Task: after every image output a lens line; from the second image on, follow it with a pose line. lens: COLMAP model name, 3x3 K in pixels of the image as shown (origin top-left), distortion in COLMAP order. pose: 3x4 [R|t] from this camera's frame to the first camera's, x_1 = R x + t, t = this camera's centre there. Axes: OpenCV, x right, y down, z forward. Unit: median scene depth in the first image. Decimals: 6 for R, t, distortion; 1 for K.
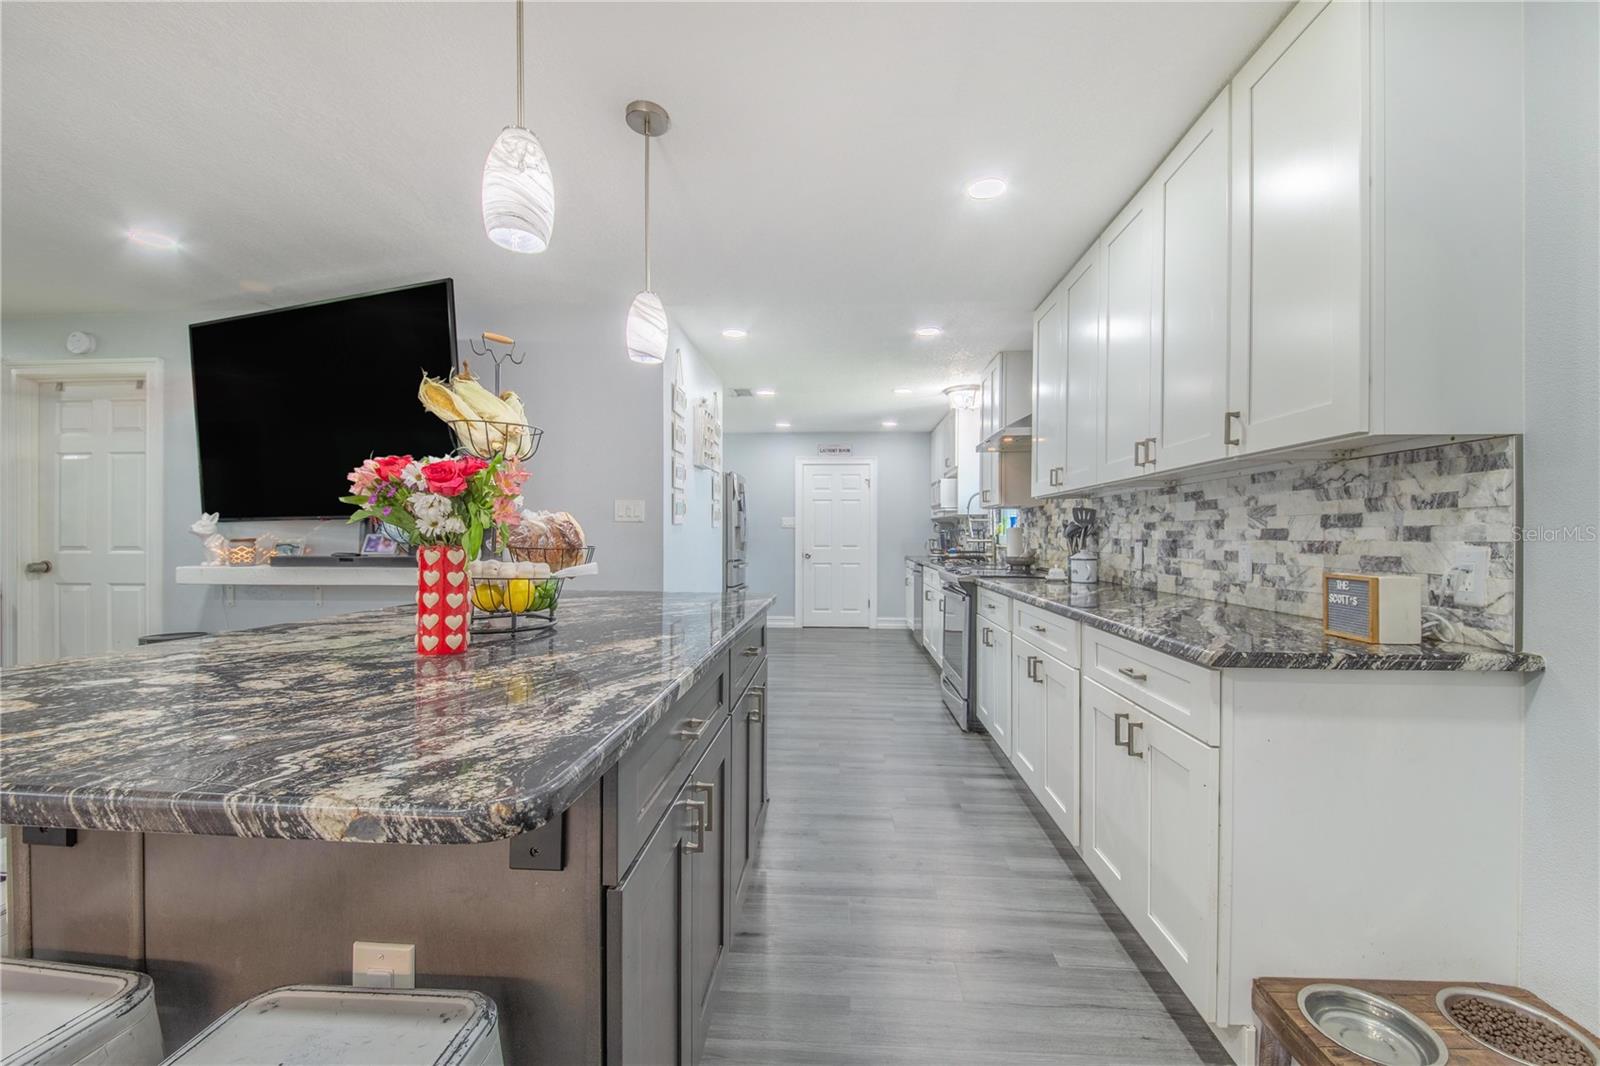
lens RADIAL K [[643.6, 0, 801.1], [0, 643.6, 541.8], [0, 0, 1]] dist [0.013227, -0.015705]
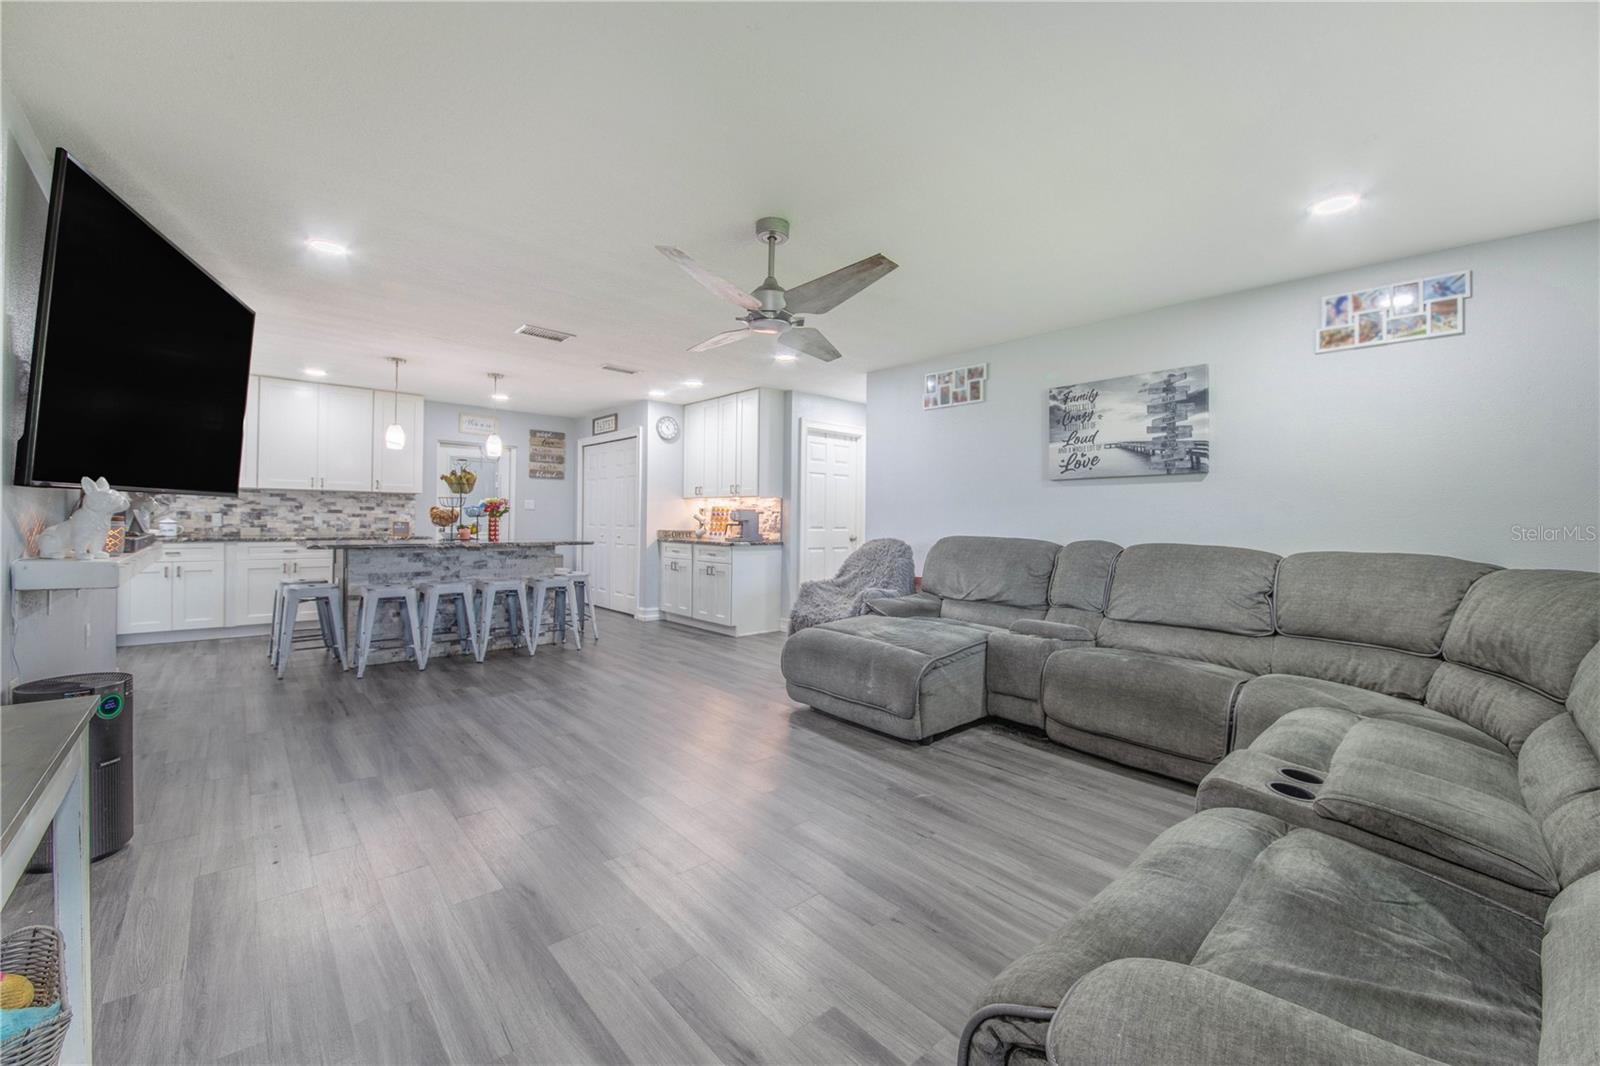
lens RADIAL K [[648.6, 0, 794.1], [0, 648.6, 519.5], [0, 0, 1]] dist [0.021591, -0.015734]
pose [[-0.689226, -0.013411, 0.724422, -2.578455], [-0.010286, 0.999909, 0.008725, -0.018820], [-0.724473, -0.001438, -0.689301, 1.256675]]
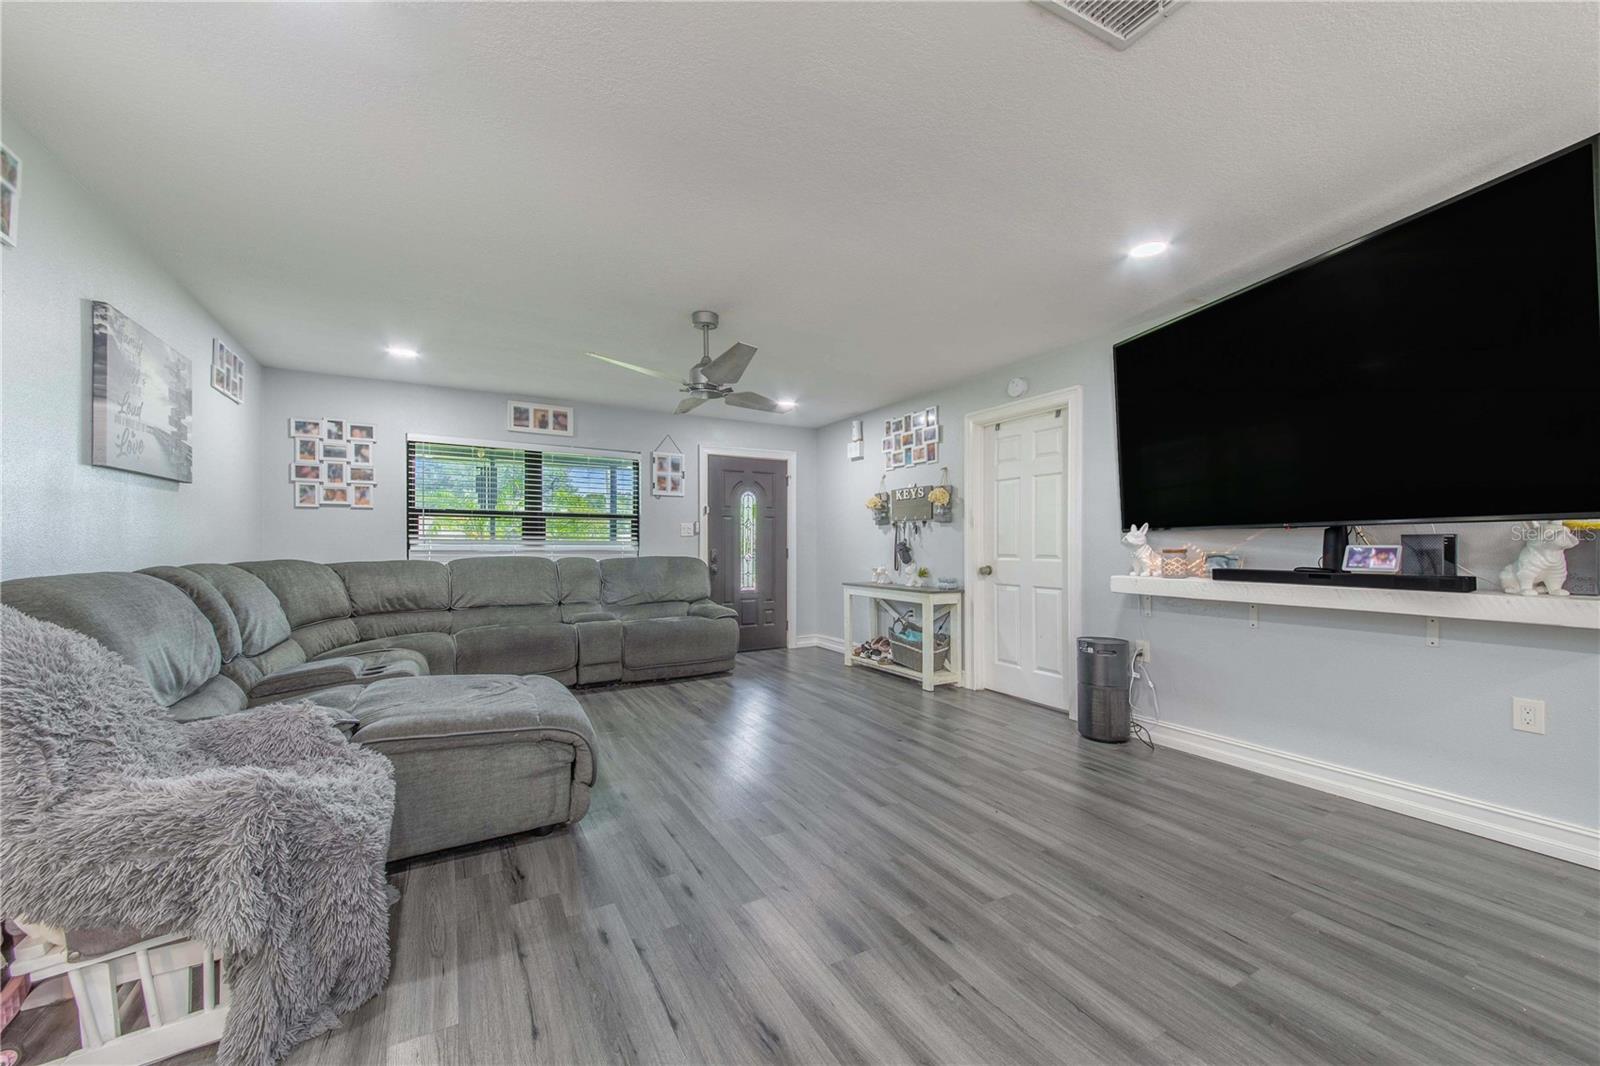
lens RADIAL K [[631.9, 0, 799.3], [0, 631.9, 568.9], [0, 0, 1]] dist [0.057643, -0.020892]
pose [[0.532942, 0.034099, -0.845465, -0.513456], [-0.009200, 0.999362, 0.034506, -0.006344], [0.846102, -0.010611, 0.532916, -0.006329]]
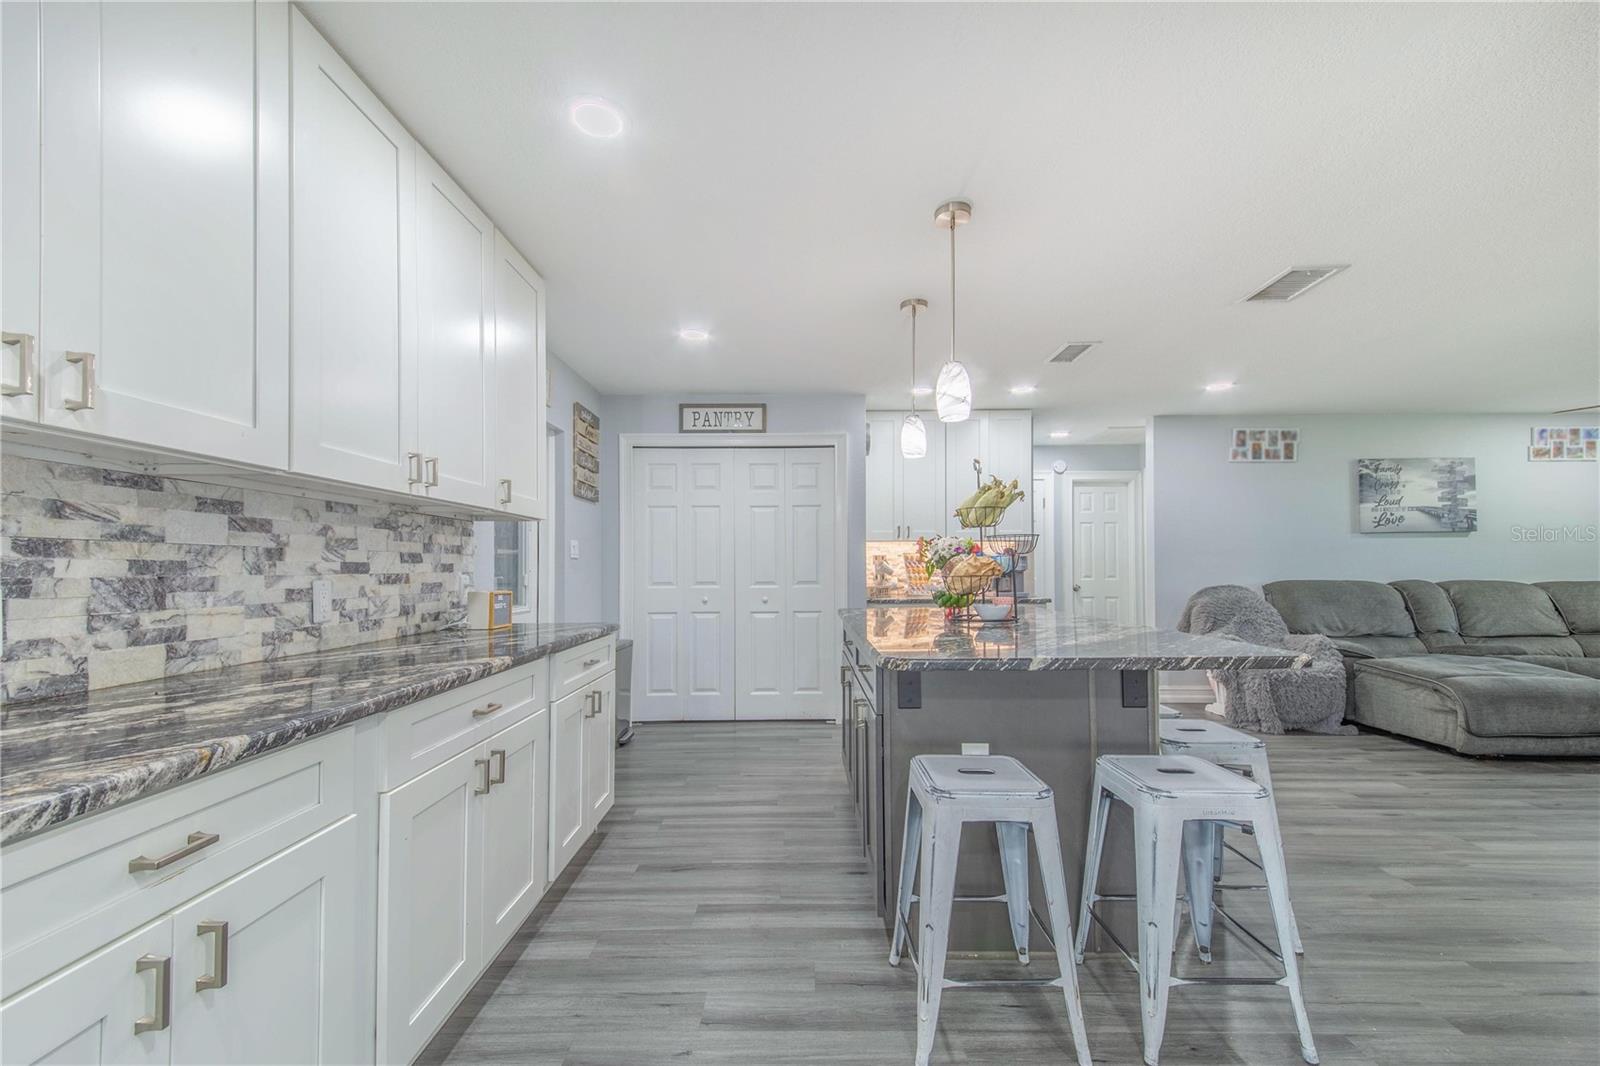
lens RADIAL K [[631.9, 0, 799.3], [0, 631.9, 568.9], [0, 0, 1]] dist [0.057643, -0.020892]
pose [[-0.998577, -0.000765, -0.053328, 0.076925], [-0.001315, 0.999946, 0.010279, -0.016932], [0.053317, 0.010335, -0.998524, 1.604440]]
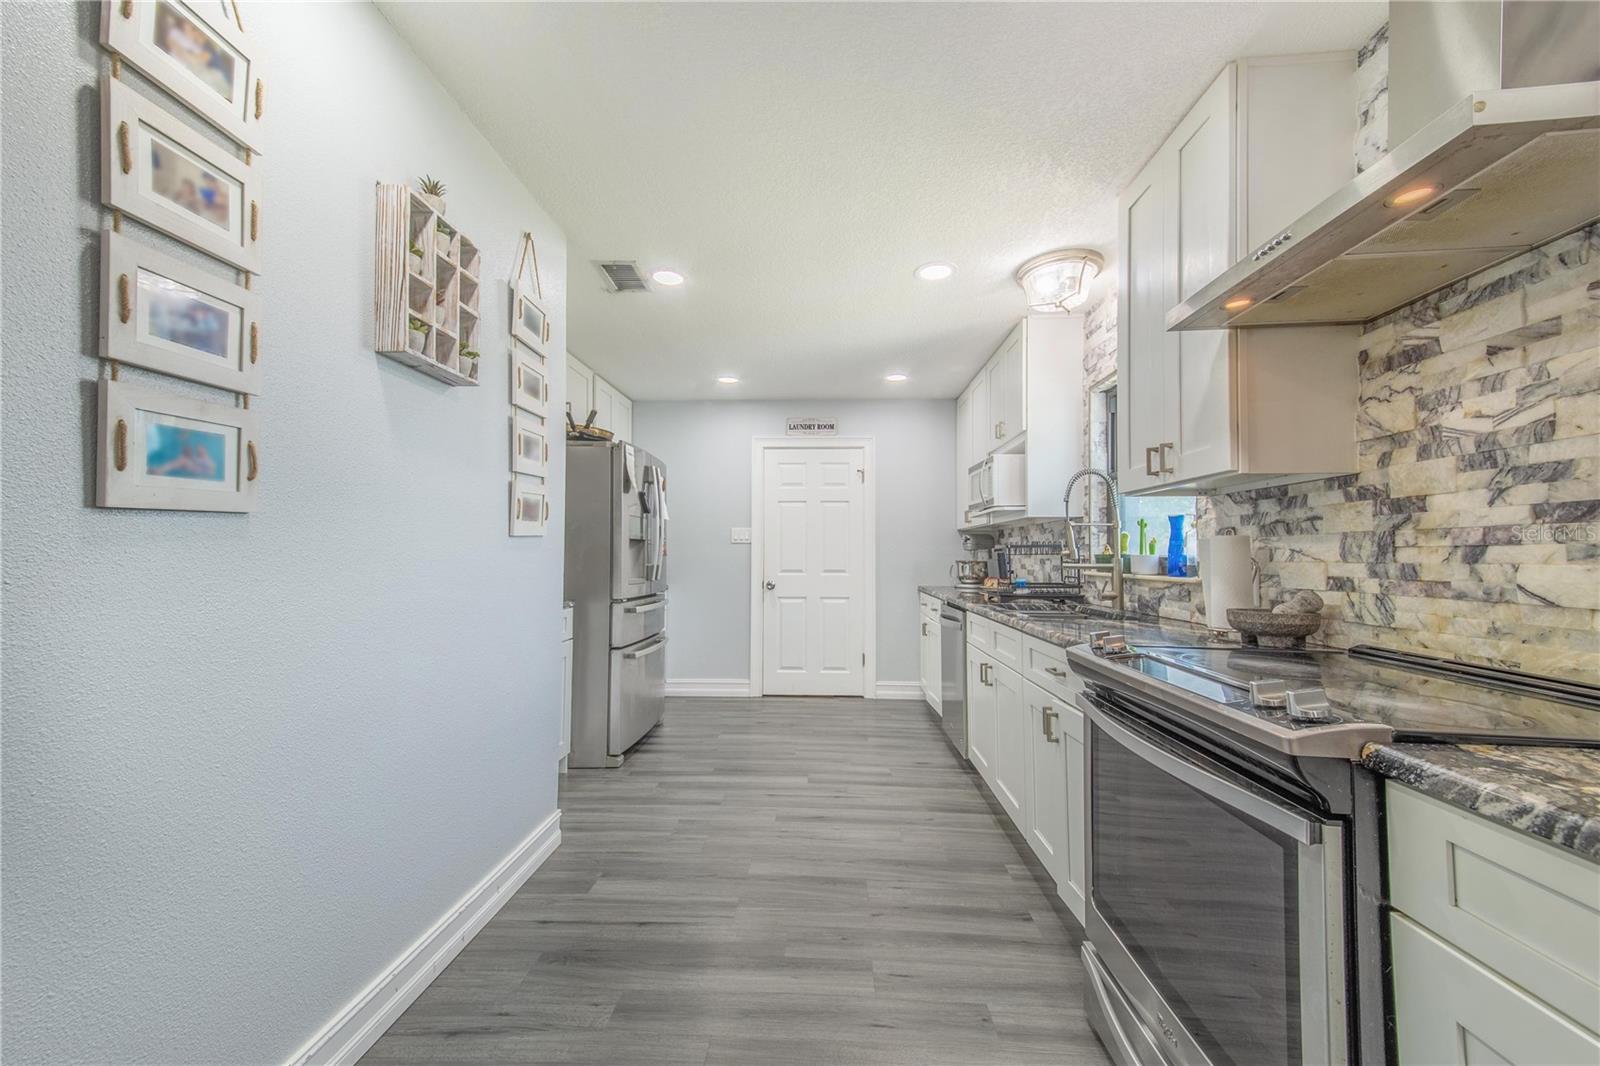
lens RADIAL K [[581.8, 0, 776.5], [0, 581.8, 545.1], [0, 0, 1]] dist [-0.000101, -0.000055]
pose [[0.999597, 0.001952, -0.028332, 0.091625], [-0.002712, 0.999637, -0.026813, -0.010294], [0.028269, 0.026879, 0.999239, 1.113788]]
